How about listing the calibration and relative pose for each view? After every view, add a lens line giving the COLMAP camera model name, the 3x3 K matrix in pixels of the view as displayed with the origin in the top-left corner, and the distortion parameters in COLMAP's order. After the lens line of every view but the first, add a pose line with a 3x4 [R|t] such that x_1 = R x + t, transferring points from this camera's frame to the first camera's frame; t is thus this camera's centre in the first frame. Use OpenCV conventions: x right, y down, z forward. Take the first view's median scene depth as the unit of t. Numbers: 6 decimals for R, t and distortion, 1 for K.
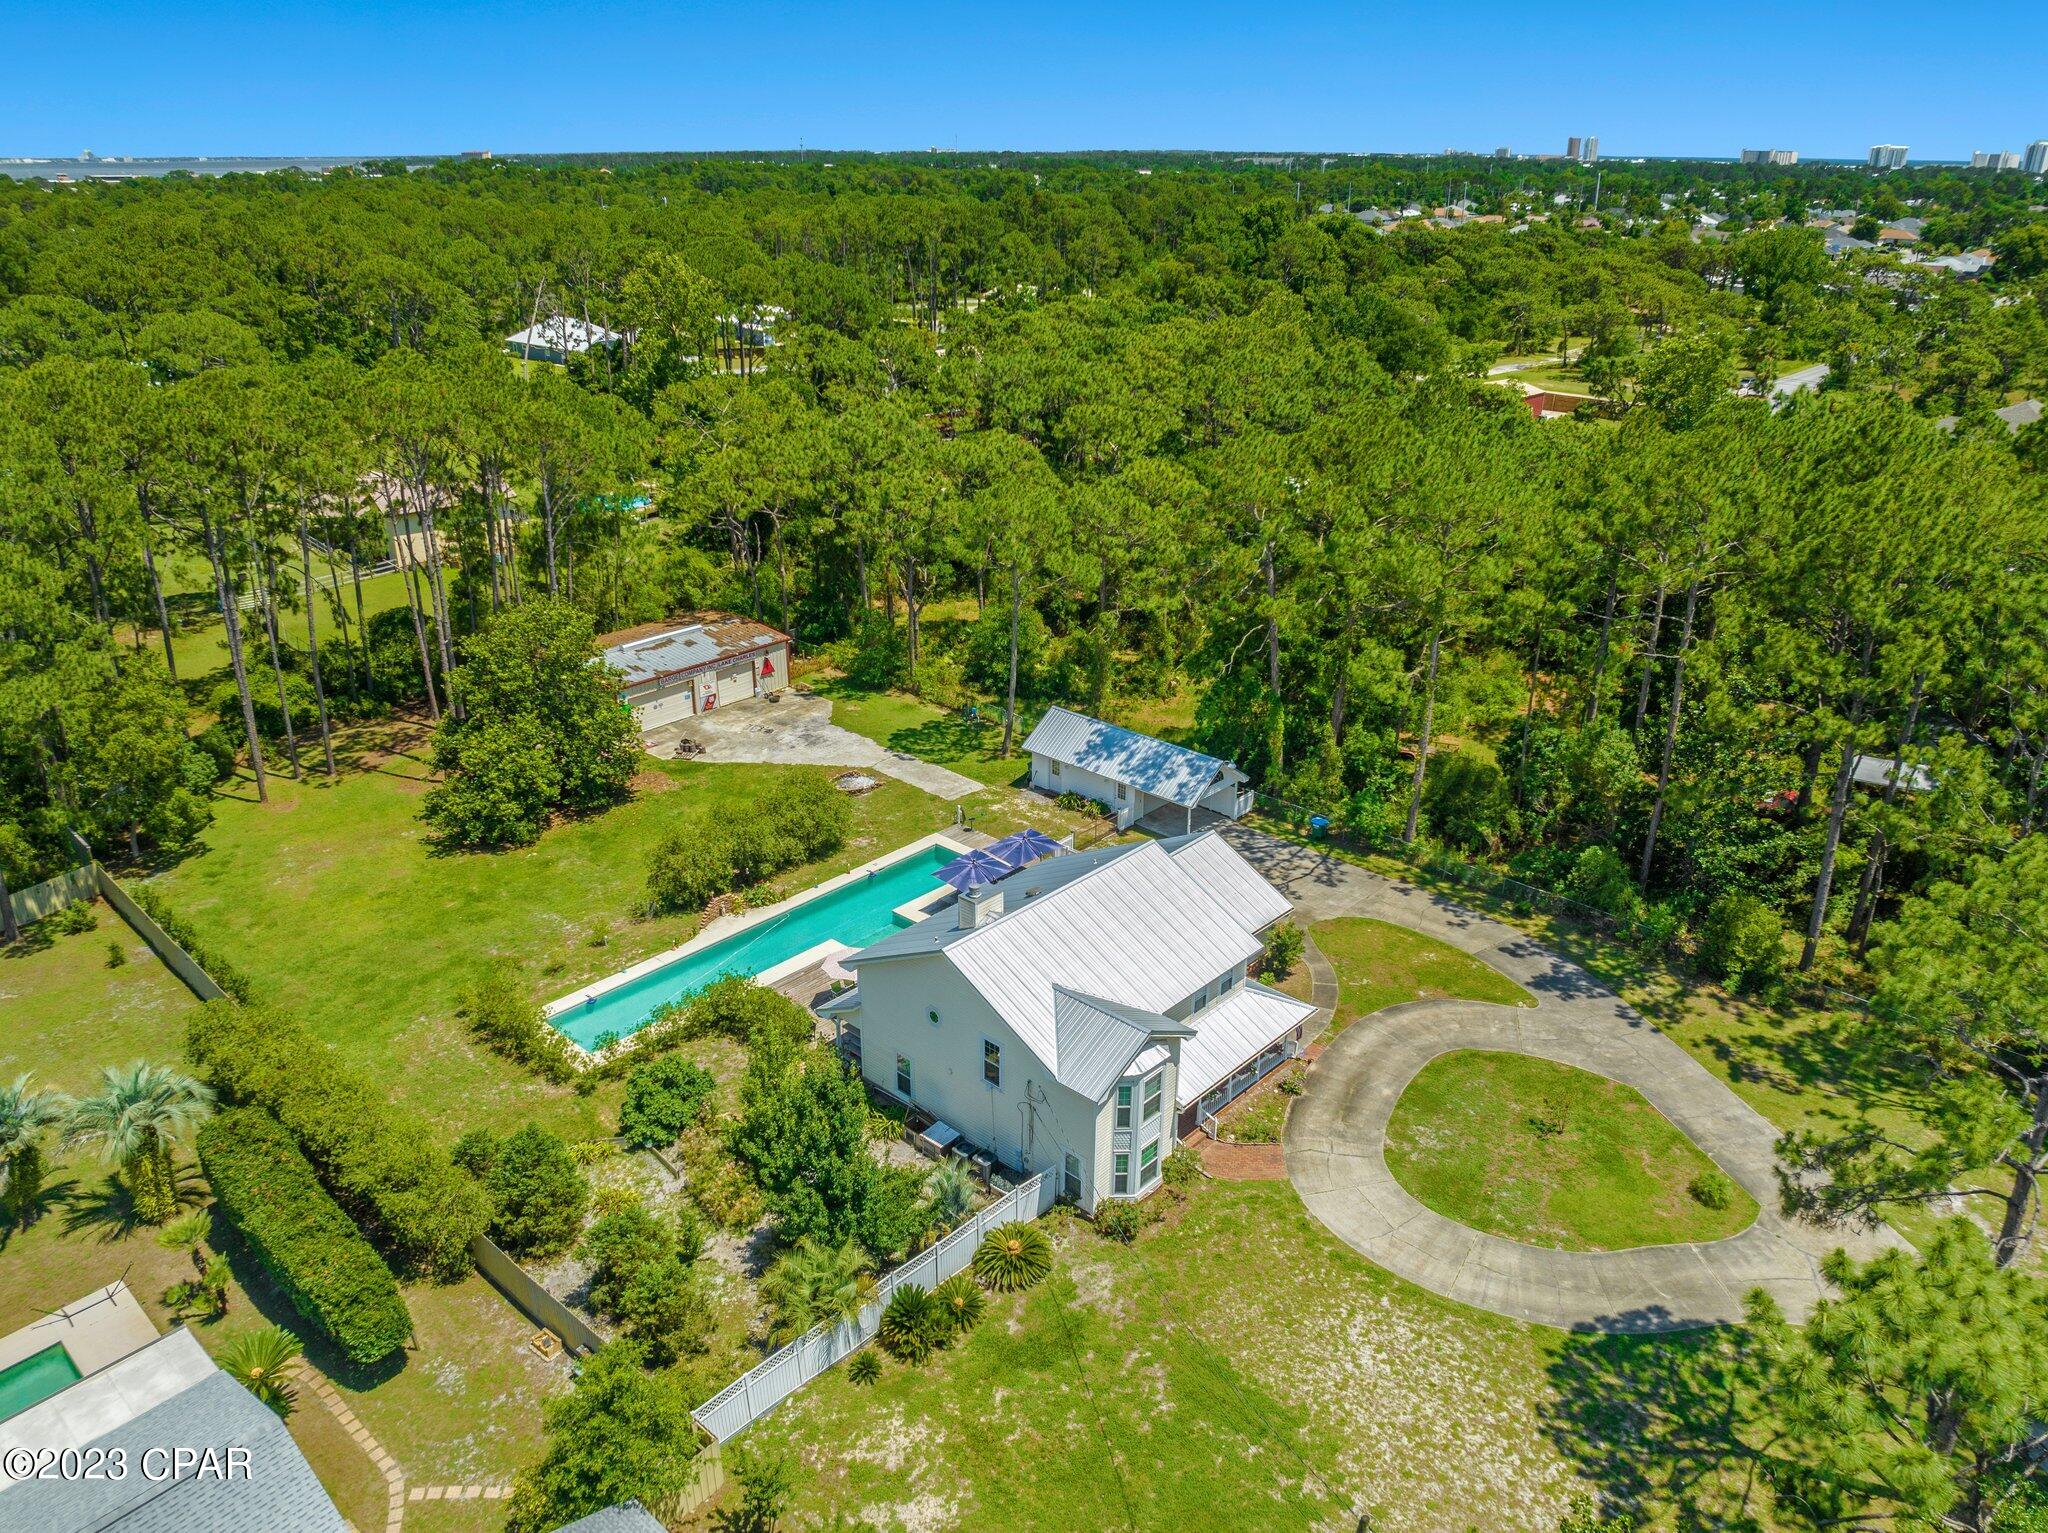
lens RADIAL K [[1457.2, 0, 1024.0], [0, 1457.2, 766.5], [0, 0, 1]] dist [-0.037956, -0.003760]
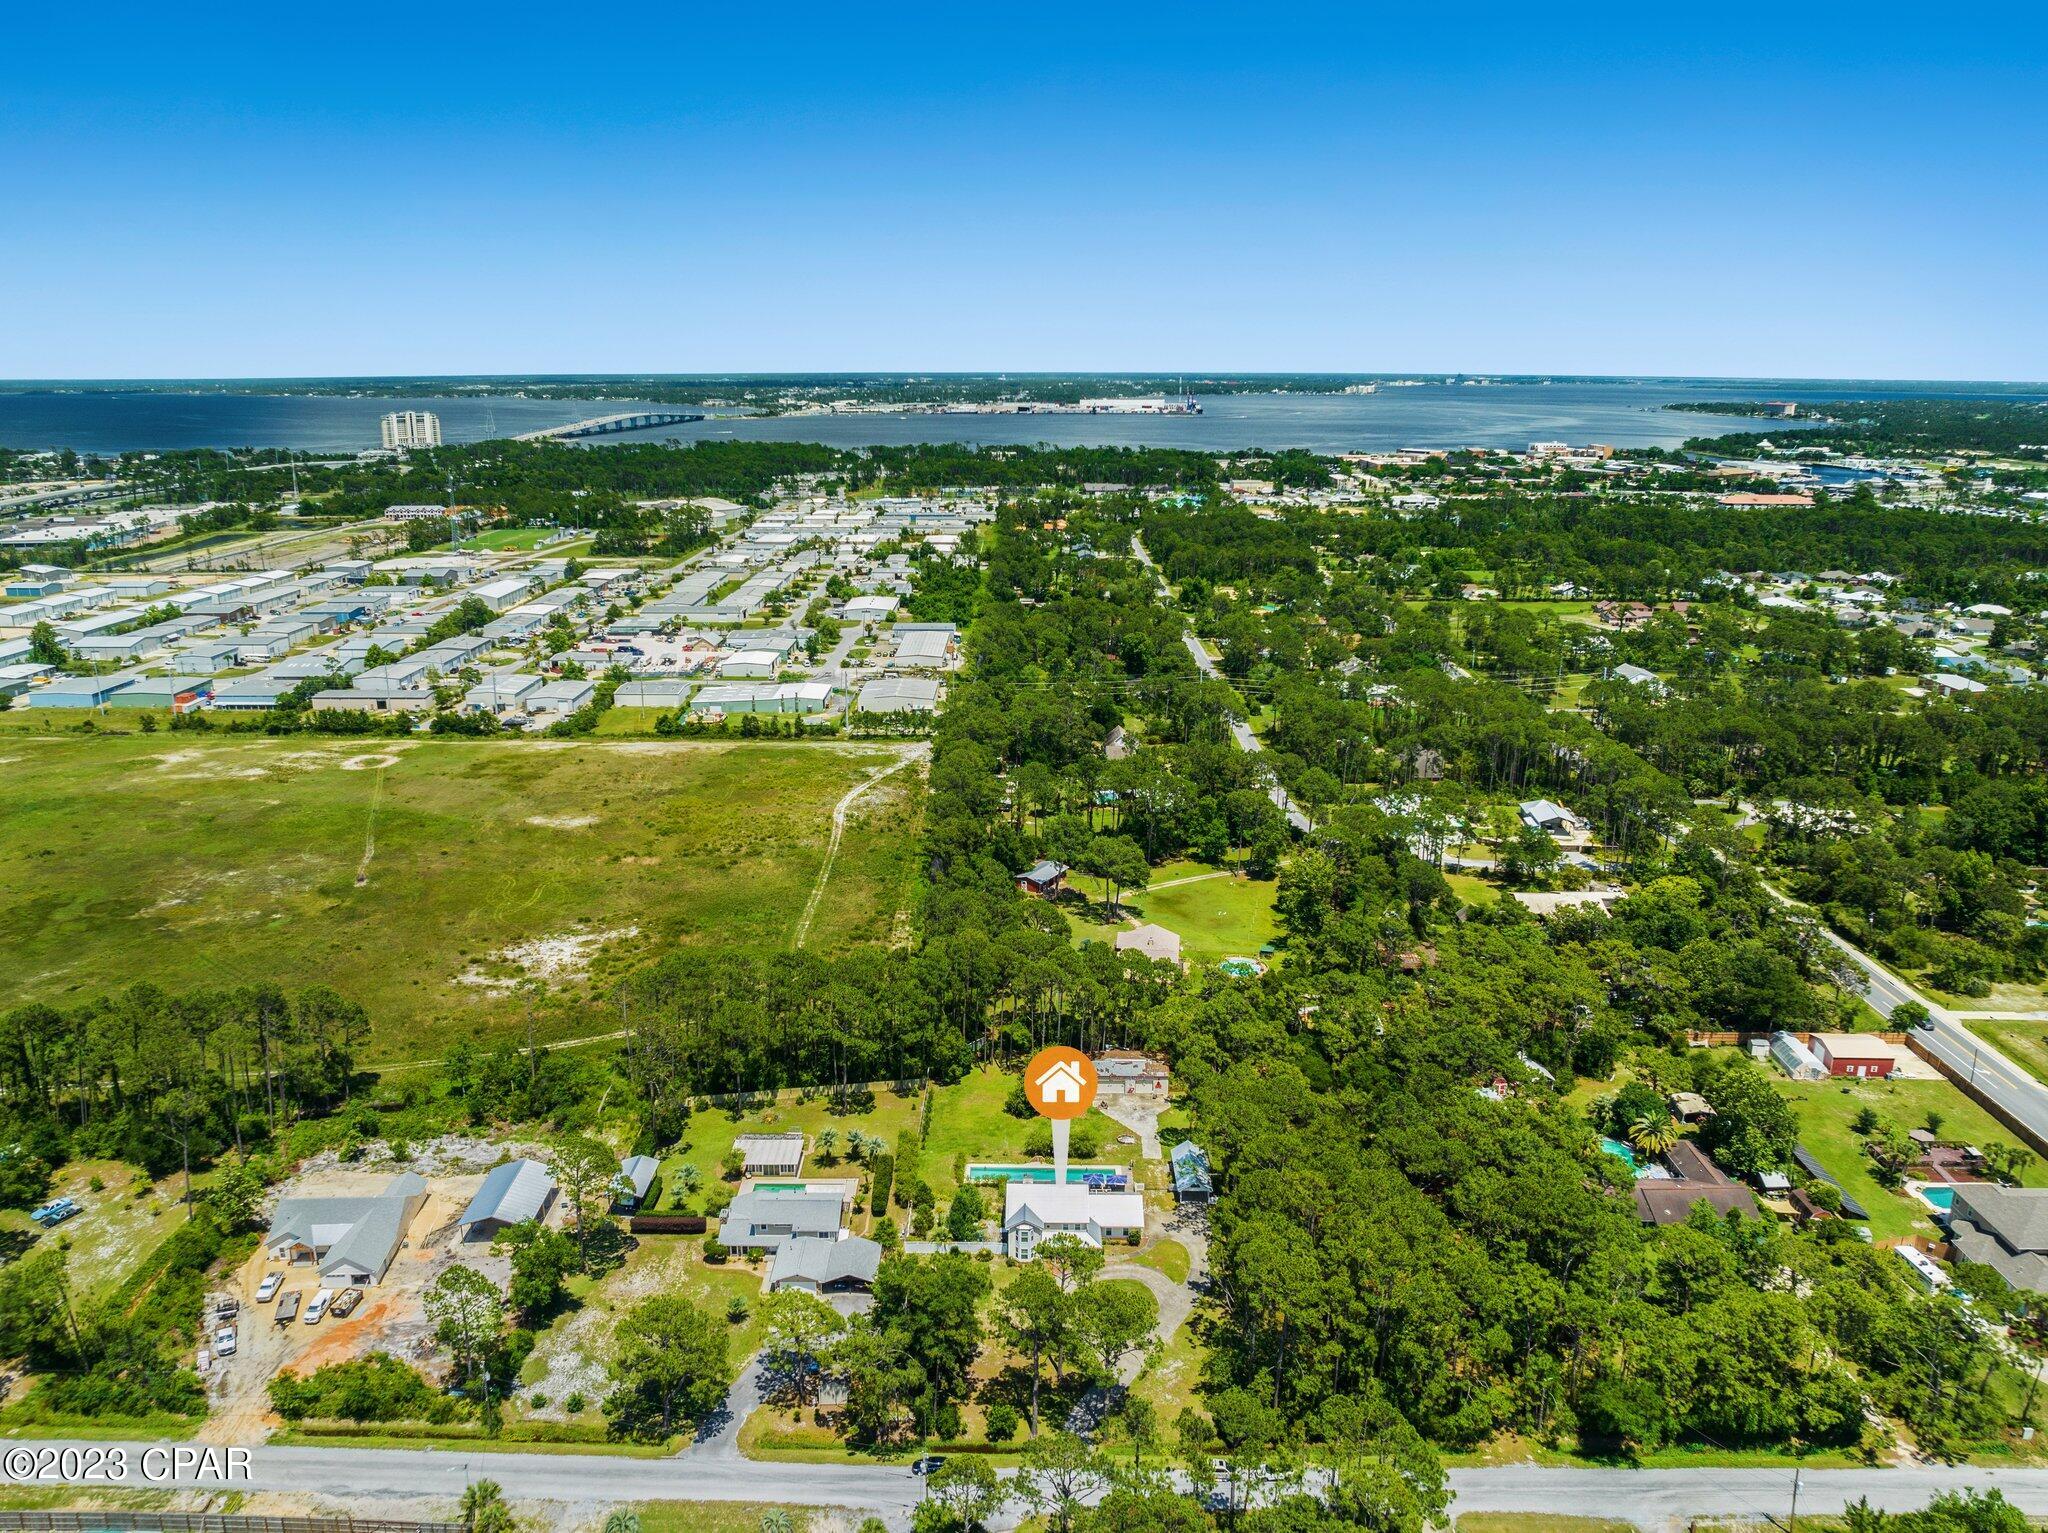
lens RADIAL K [[1457.2, 0, 1024.0], [0, 1457.2, 766.5], [0, 0, 1]] dist [-0.037956, -0.003760]
pose [[0.671174, 0.203772, -0.712743, 2.129862], [-0.299496, 0.954053, -0.009266, -0.783228], [0.678106, 0.219683, 0.701364, -1.703117]]
